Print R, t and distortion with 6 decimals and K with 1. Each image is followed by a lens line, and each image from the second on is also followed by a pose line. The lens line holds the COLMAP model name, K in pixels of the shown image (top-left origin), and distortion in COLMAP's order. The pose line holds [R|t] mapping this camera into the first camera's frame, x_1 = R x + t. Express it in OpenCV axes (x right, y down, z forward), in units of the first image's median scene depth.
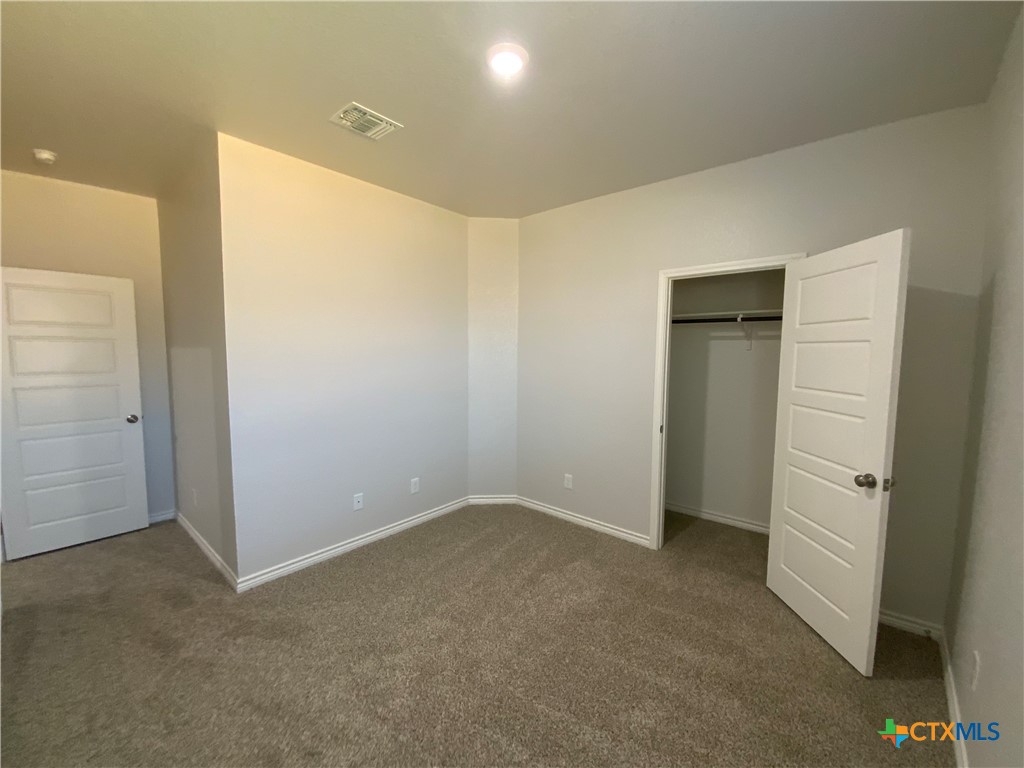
lens RADIAL K [[413.9, 0, 506.3], [0, 413.9, 376.8], [0, 0, 1]] dist [0.009919, -0.011411]
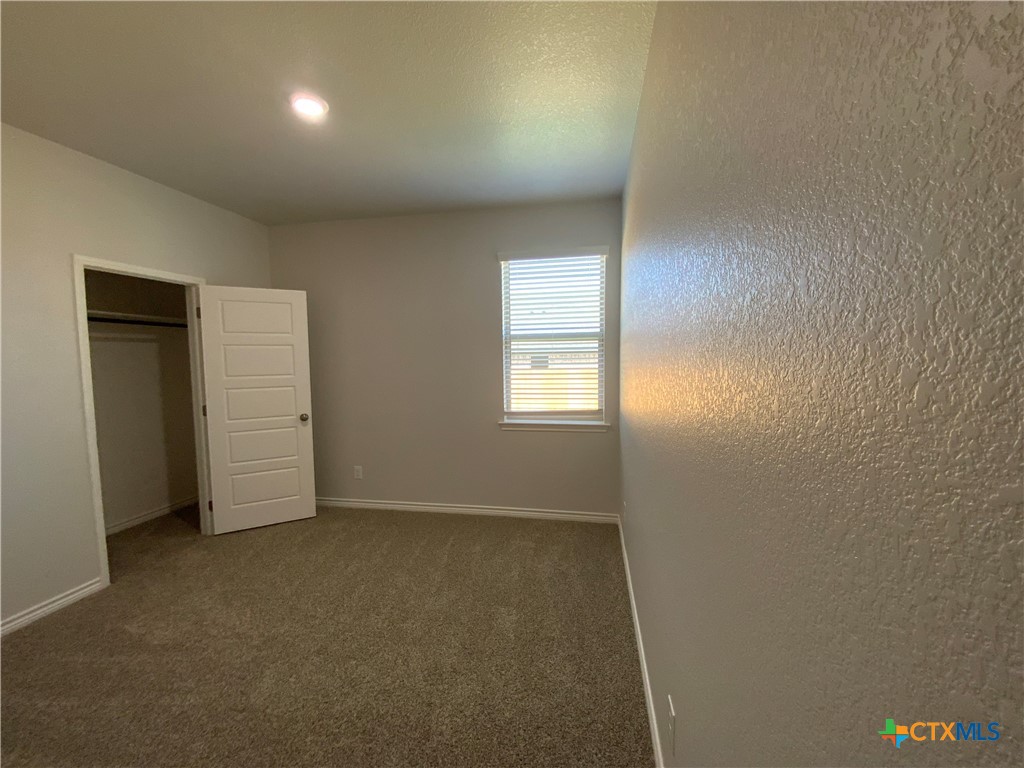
lens RADIAL K [[413.9, 0, 509.3], [0, 413.9, 383.4], [0, 0, 1]] dist [0.009919, -0.011411]
pose [[-0.493358, -0.058286, 0.867871, -0.913678], [0.071610, 0.991644, 0.107307, -0.033362], [-0.866874, 0.115089, -0.485061, 0.785341]]
